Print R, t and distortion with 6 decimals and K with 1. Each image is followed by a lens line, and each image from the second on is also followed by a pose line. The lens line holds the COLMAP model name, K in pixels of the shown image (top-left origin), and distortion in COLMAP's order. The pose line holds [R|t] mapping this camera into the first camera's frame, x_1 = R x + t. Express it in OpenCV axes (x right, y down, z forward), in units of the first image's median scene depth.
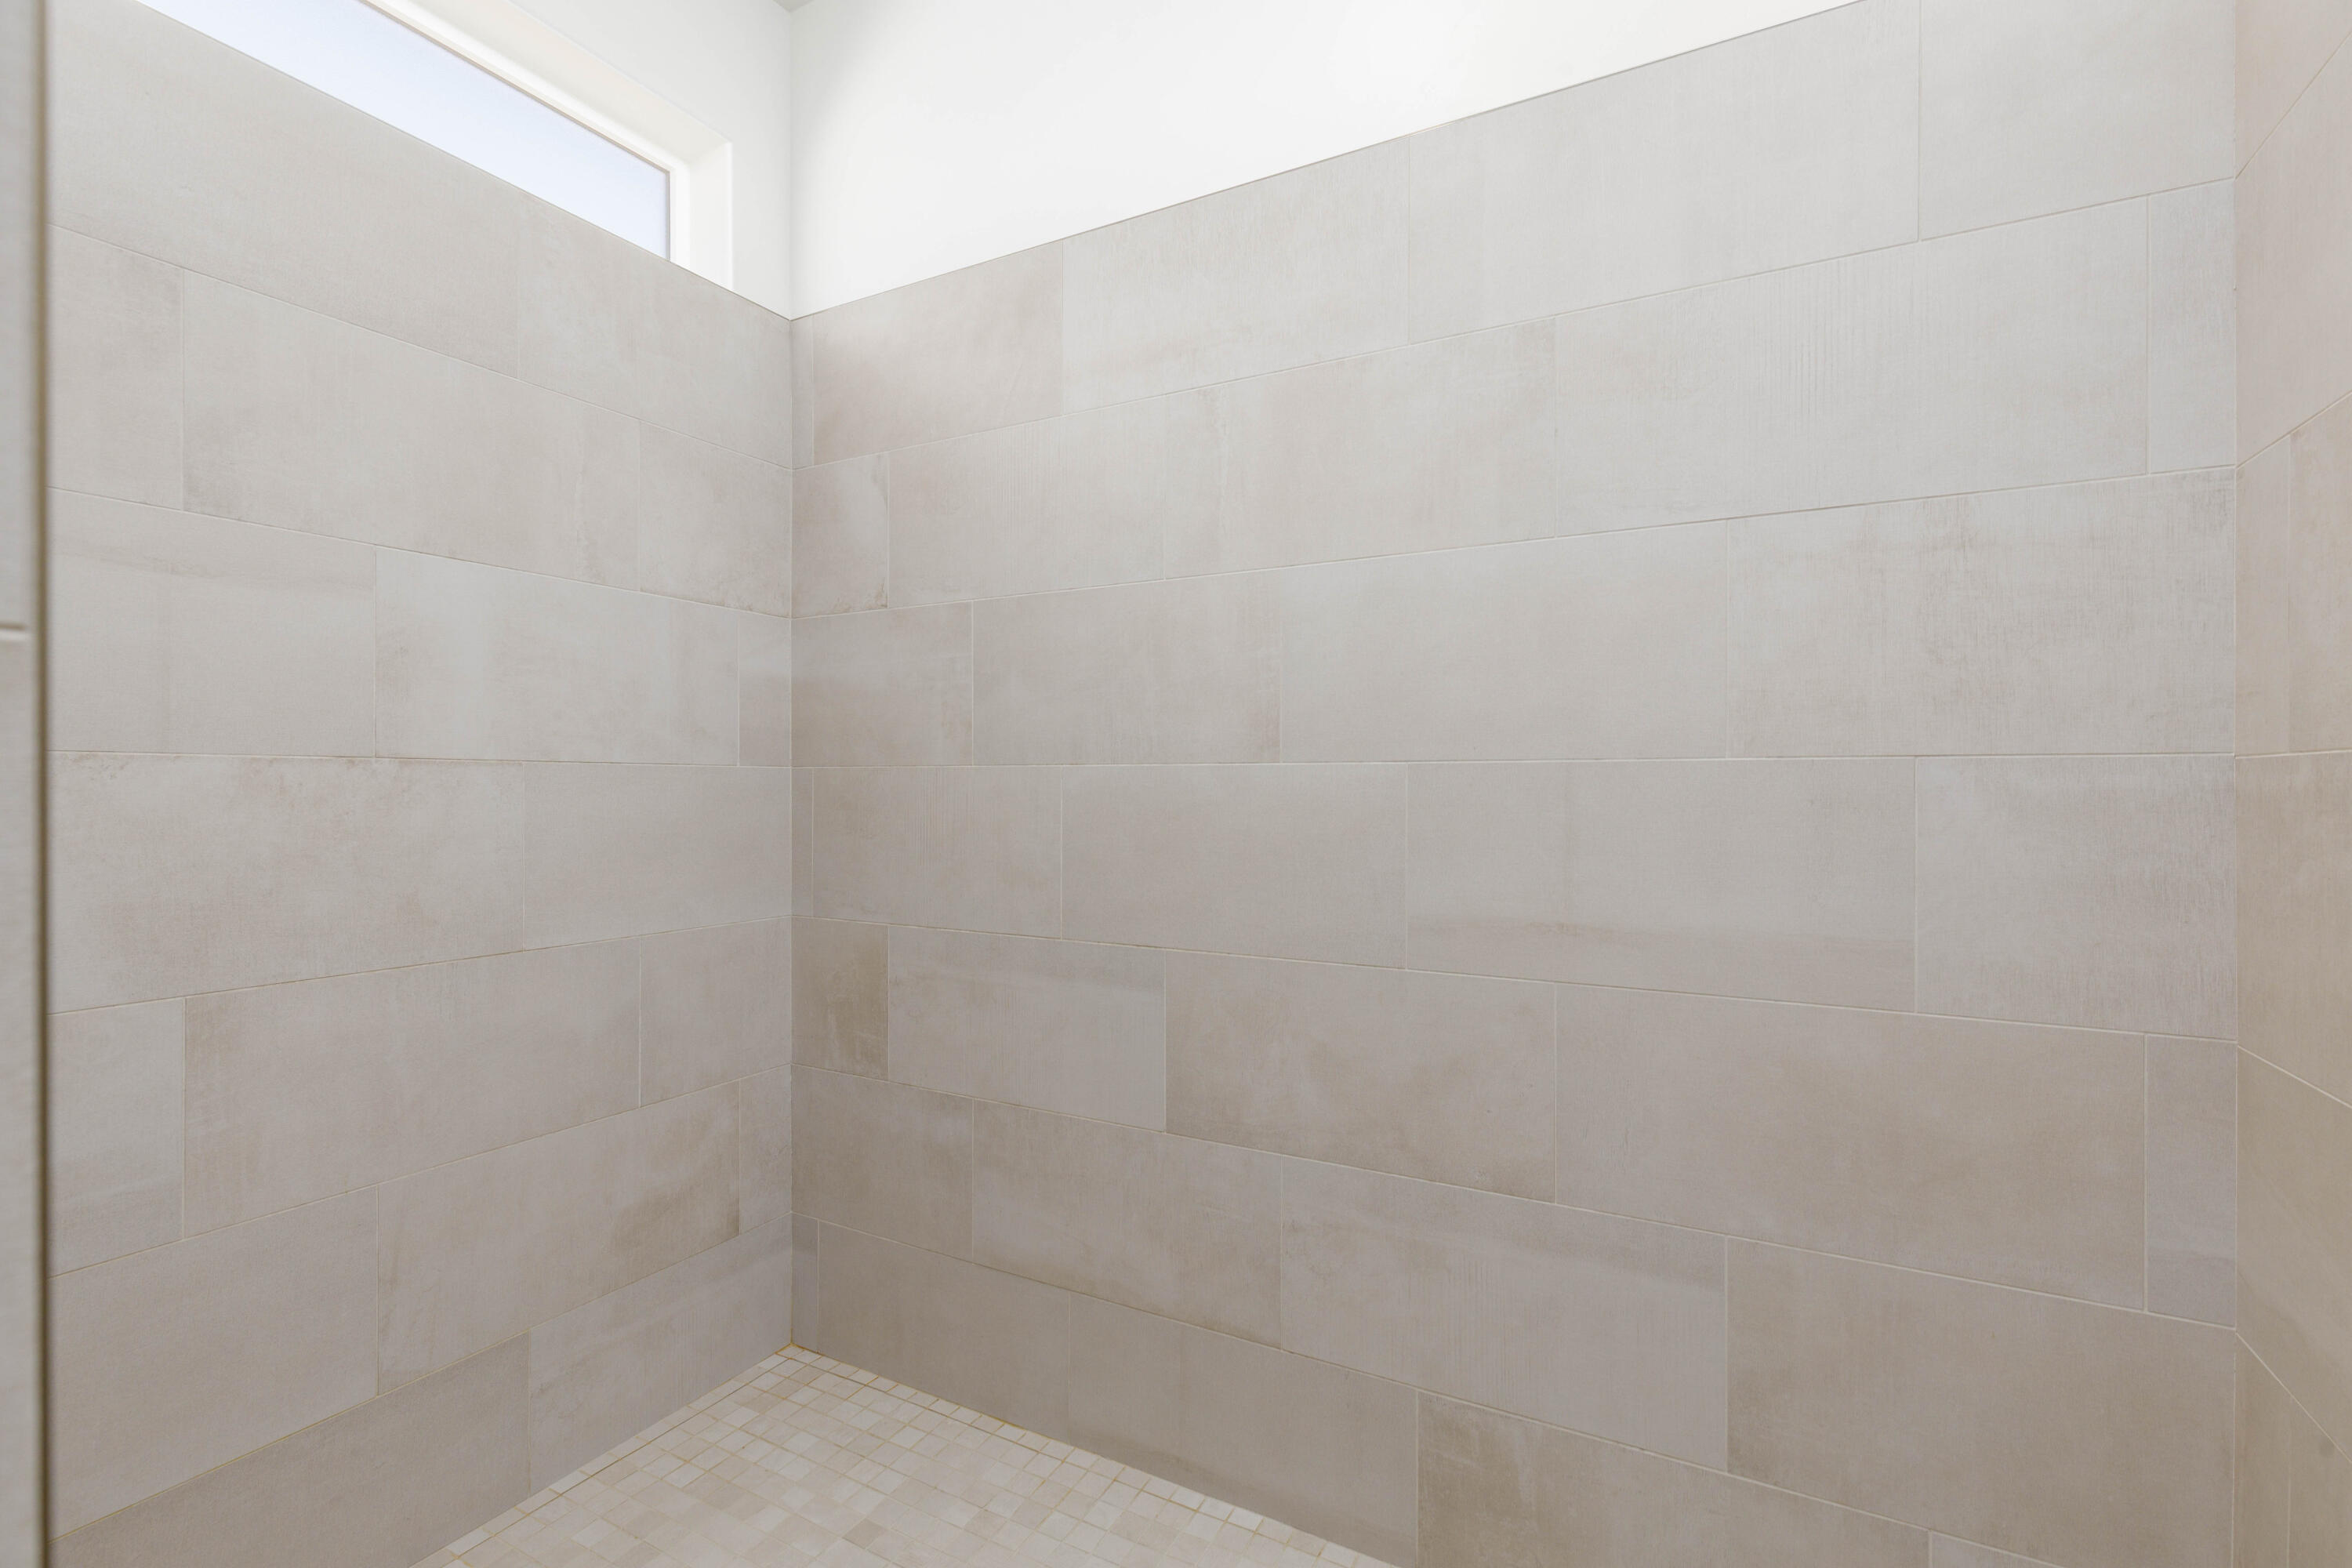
lens RADIAL K [[1049.6, 0, 1172.6], [0, 1049.6, 784.0], [0, 0, 1]] dist [0.001869, 0.000578]
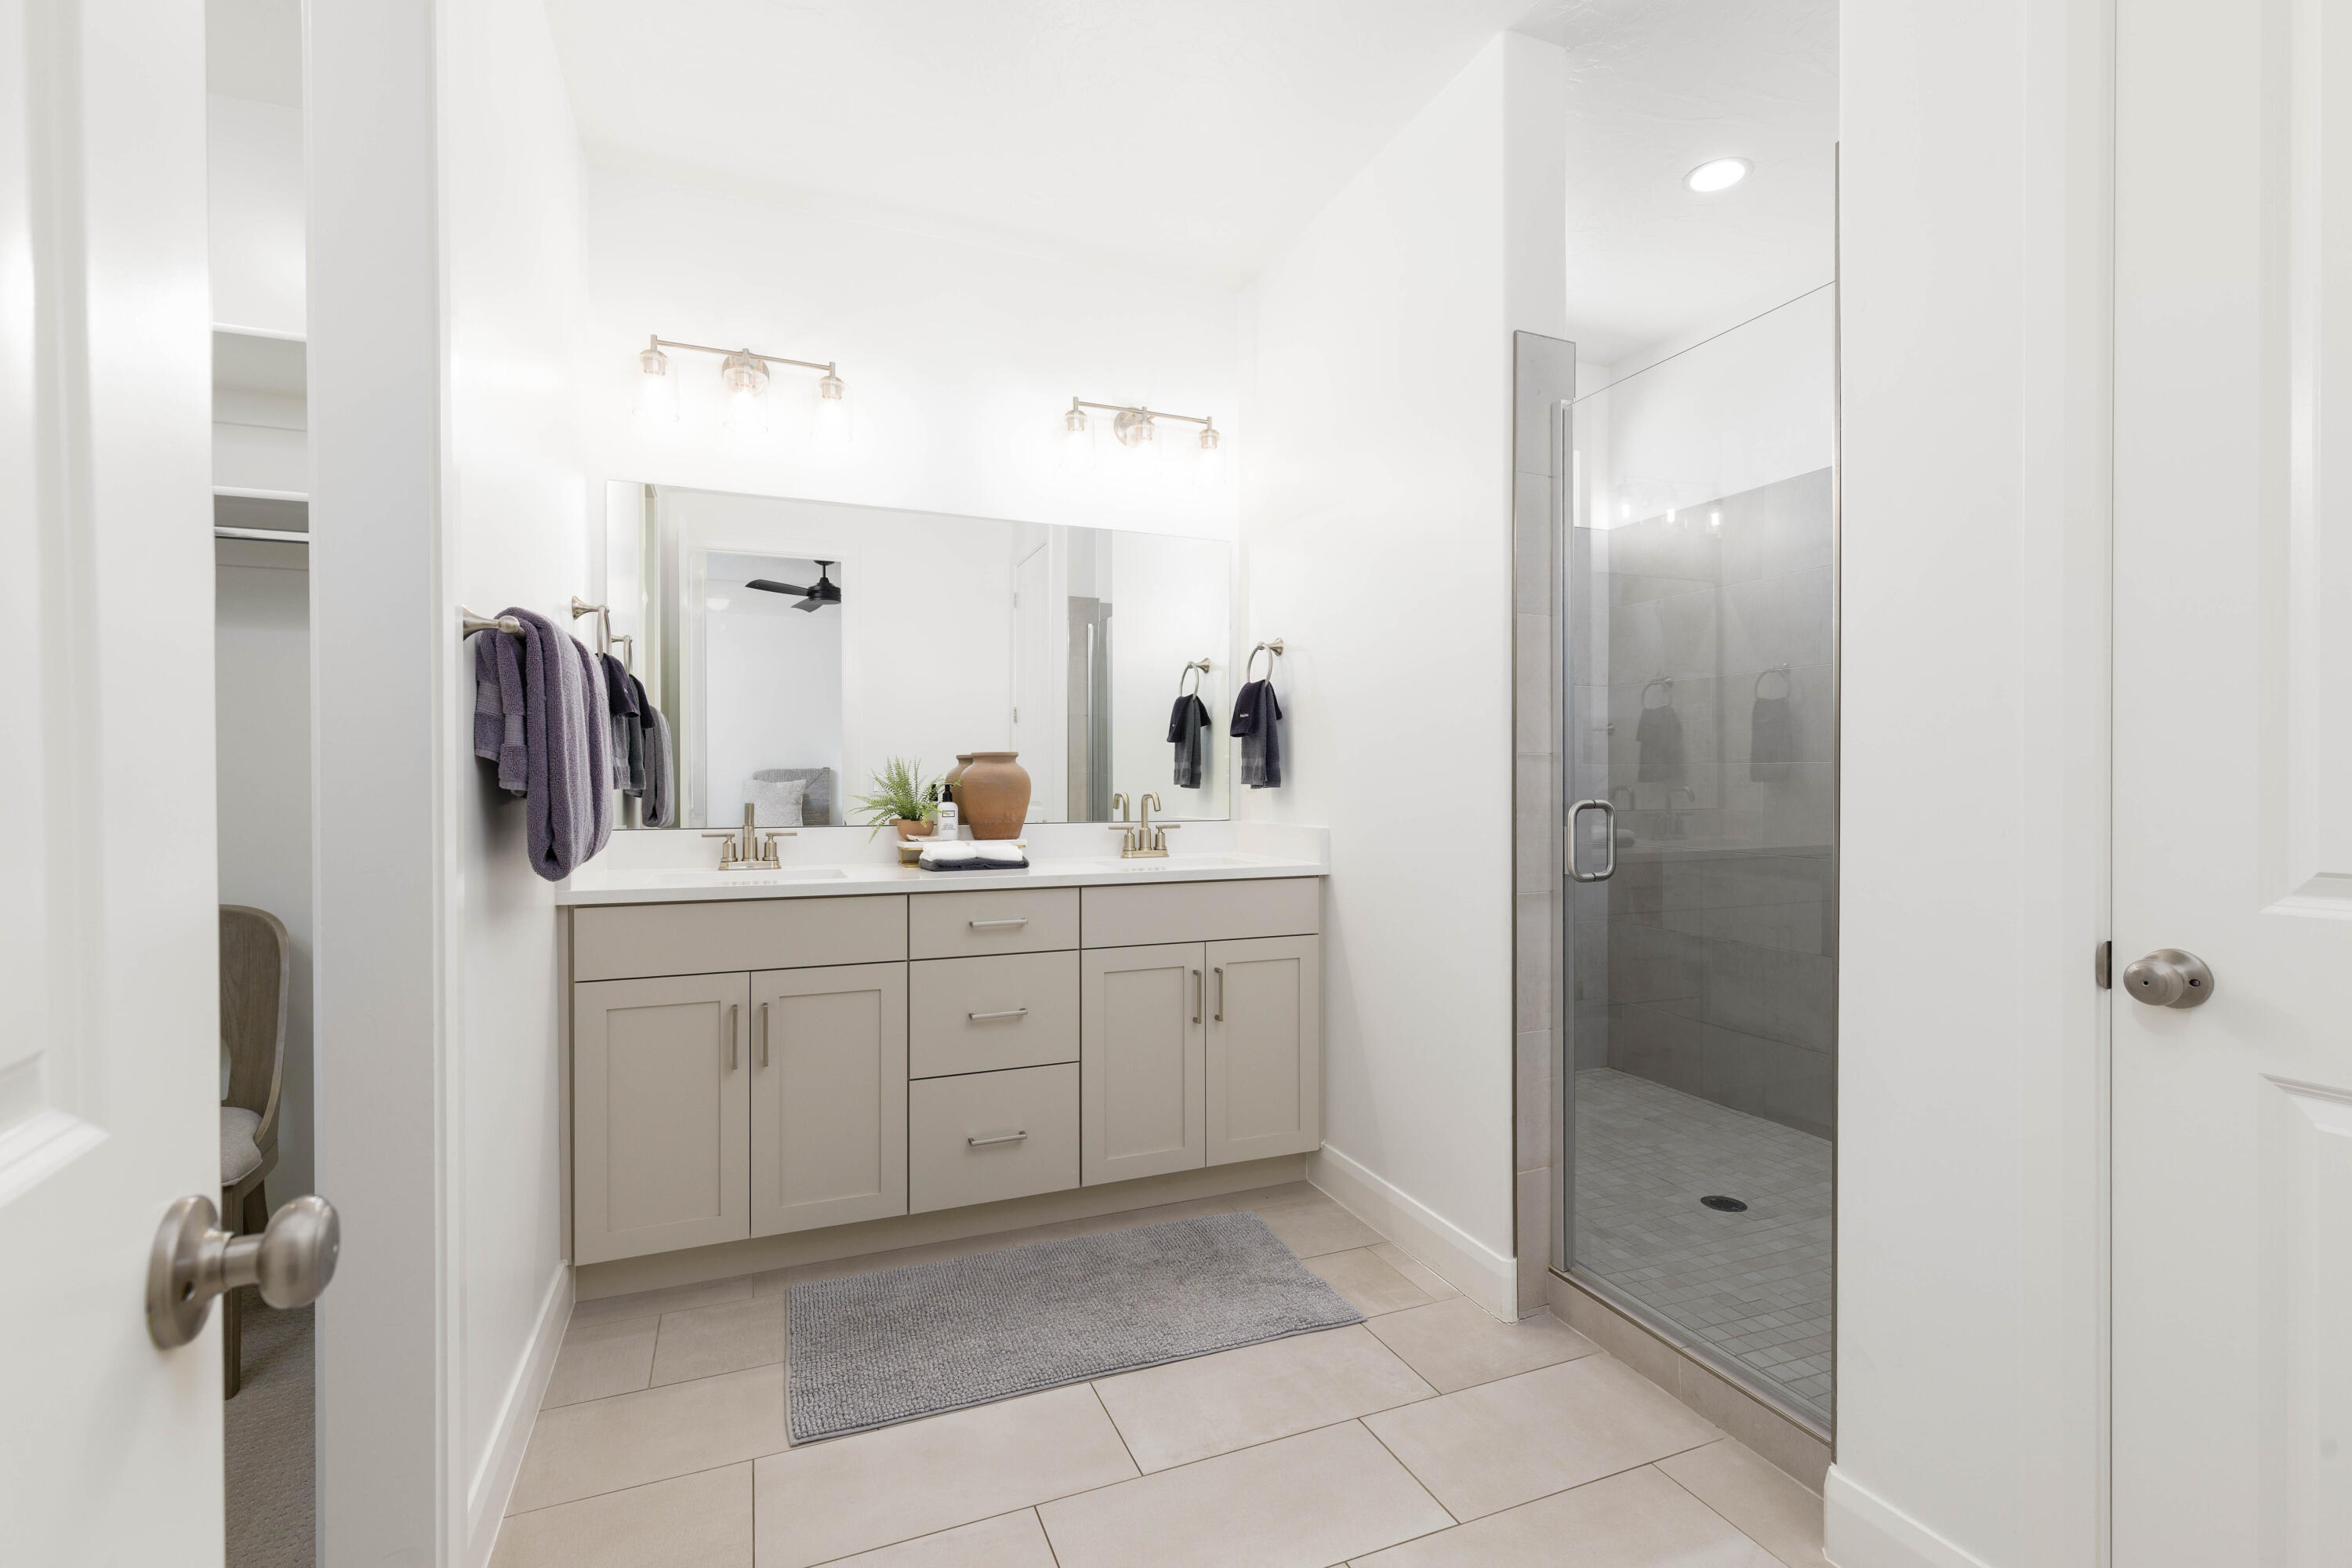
lens RADIAL K [[1049.6, 0, 1171.8], [0, 1049.6, 781.2], [0, 0, 1]] dist [0.001869, 0.000578]
pose [[0.777482, 0.003683, -0.628894, 0.239504], [0.000626, 0.999978, 0.006630, 0.001352], [0.628905, -0.005548, 0.777463, -1.065461]]
